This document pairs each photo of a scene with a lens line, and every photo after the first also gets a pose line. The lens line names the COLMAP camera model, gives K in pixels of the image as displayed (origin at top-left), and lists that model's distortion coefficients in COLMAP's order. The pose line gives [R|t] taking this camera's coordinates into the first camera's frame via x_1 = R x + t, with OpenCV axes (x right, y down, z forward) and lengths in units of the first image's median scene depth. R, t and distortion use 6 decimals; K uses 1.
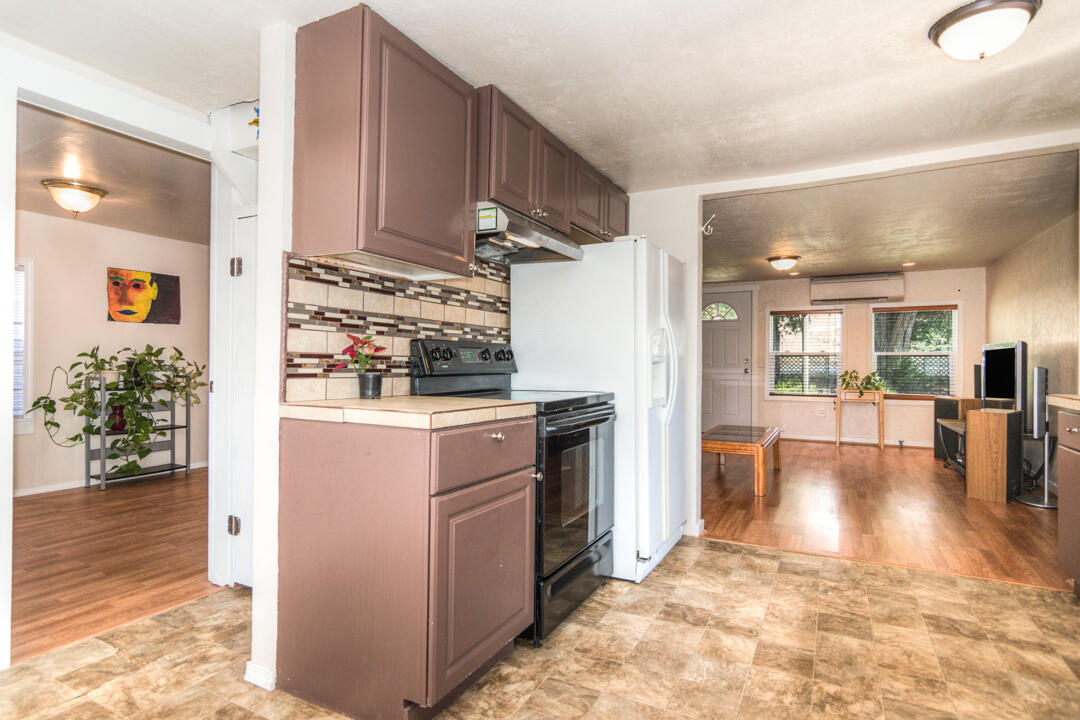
lens RADIAL K [[555.9, 0, 537.9], [0, 555.9, 359.6], [0, 0, 1]] dist [-0.008364, 0.000442]
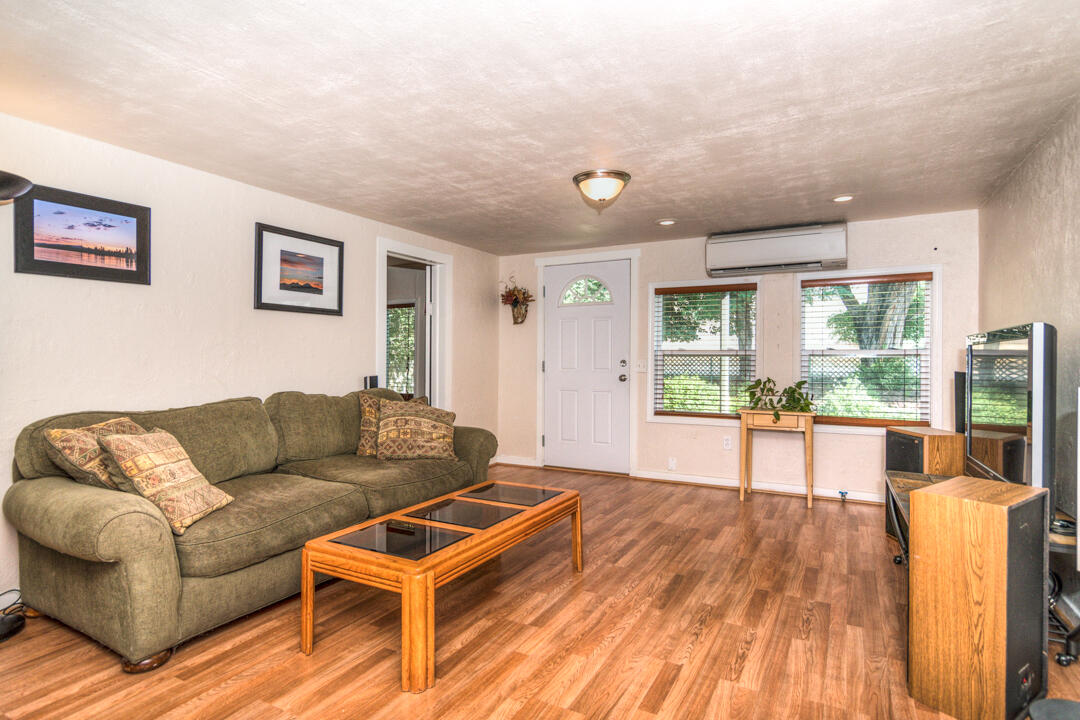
lens RADIAL K [[555.9, 0, 537.9], [0, 555.9, 359.6], [0, 0, 1]] dist [-0.008364, 0.000442]
pose [[0.999926, 0.000809, -0.012144, 0.411778], [-0.000784, 0.999998, 0.002038, -0.004487], [0.012146, -0.002028, 0.999924, 0.478848]]
